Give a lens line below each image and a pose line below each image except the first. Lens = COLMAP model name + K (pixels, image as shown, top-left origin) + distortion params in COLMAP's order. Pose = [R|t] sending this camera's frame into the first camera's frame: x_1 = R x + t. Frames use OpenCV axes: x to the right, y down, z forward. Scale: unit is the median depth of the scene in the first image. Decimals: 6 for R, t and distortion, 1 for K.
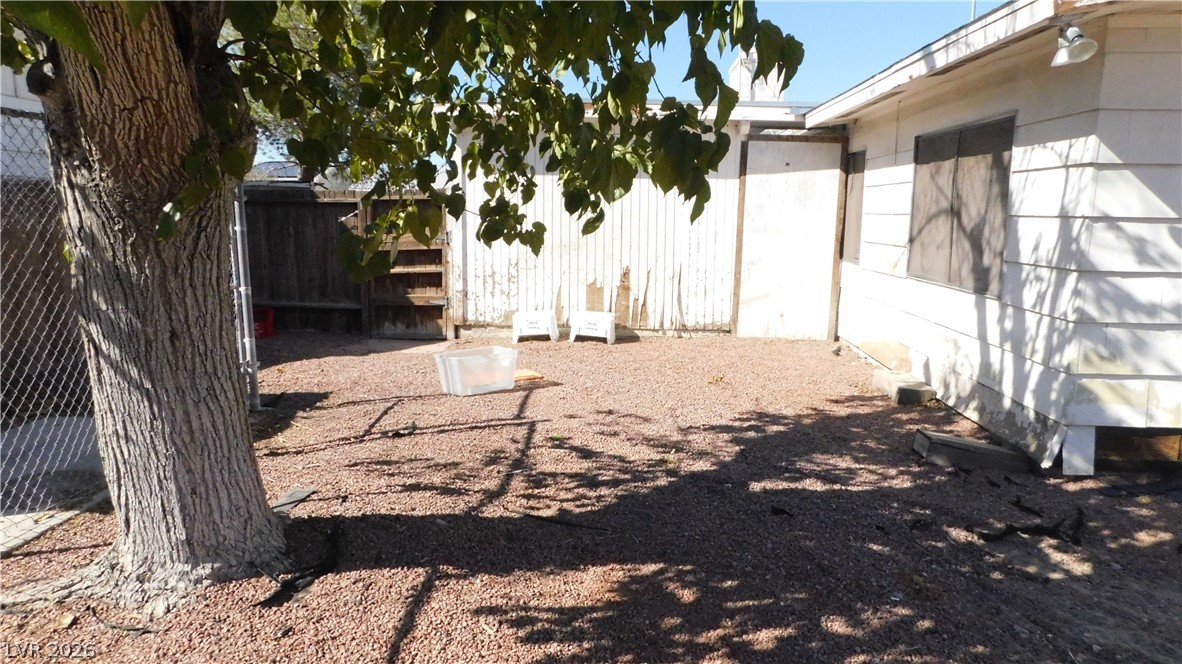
lens RADIAL K [[778.1, 0, 594.8], [0, 778.1, 330.7], [0, 0, 1]] dist [-0.074710, 0.058661]
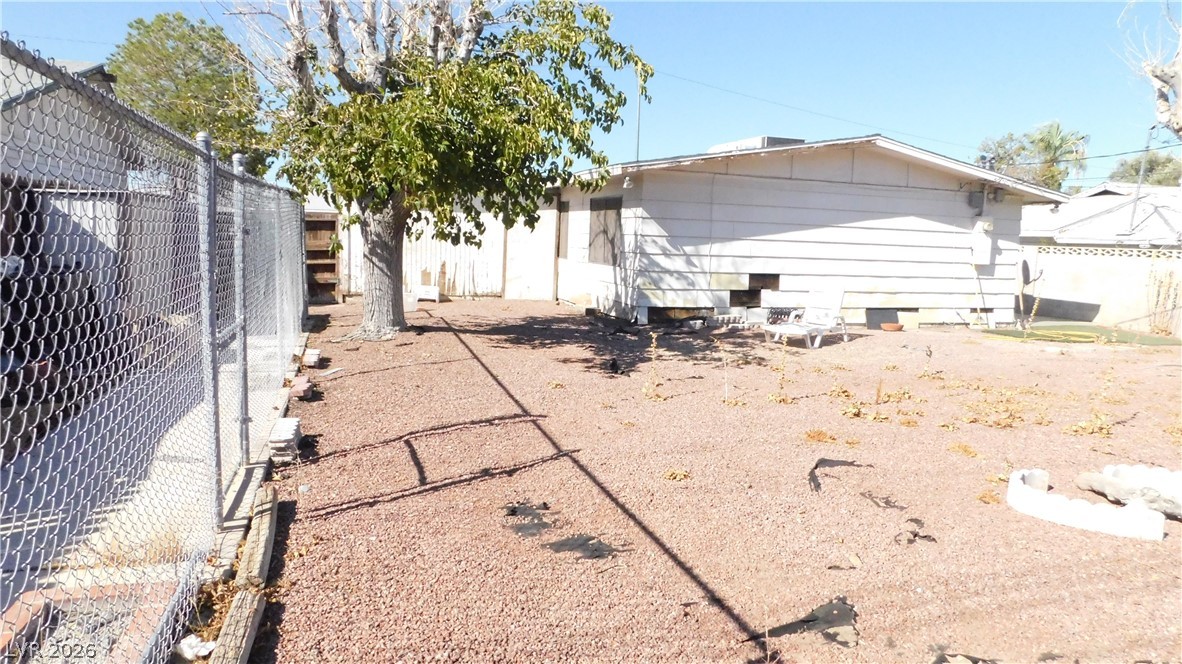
lens RADIAL K [[778.1, 0, 594.8], [0, 778.1, 330.7], [0, 0, 1]] dist [-0.074710, 0.058661]
pose [[0.934299, -0.024448, 0.355651, -0.441732], [0.033413, 0.999259, -0.019084, 0.201190], [-0.354921, 0.029714, 0.934424, -1.276105]]
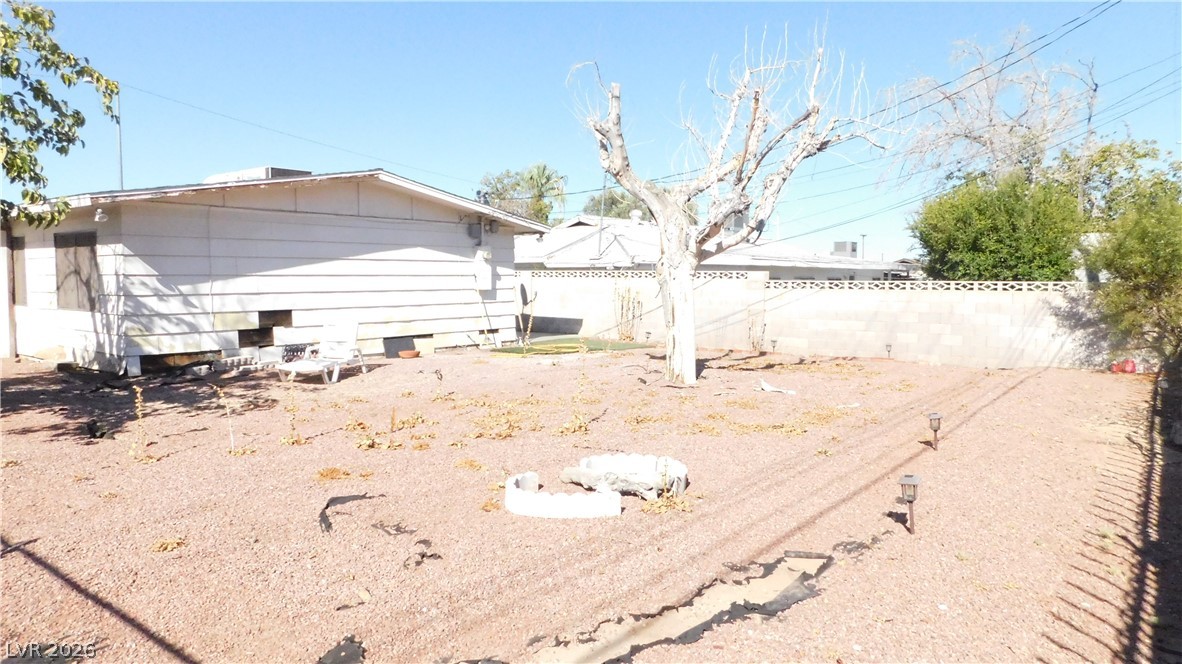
lens RADIAL K [[778.1, 0, 594.8], [0, 778.1, 330.7], [0, 0, 1]] dist [-0.074710, 0.058661]
pose [[0.574125, -0.068611, 0.815888, -0.412524], [0.130936, 0.991352, -0.008771, 0.200147], [-0.808230, 0.111864, 0.578144, -1.298112]]
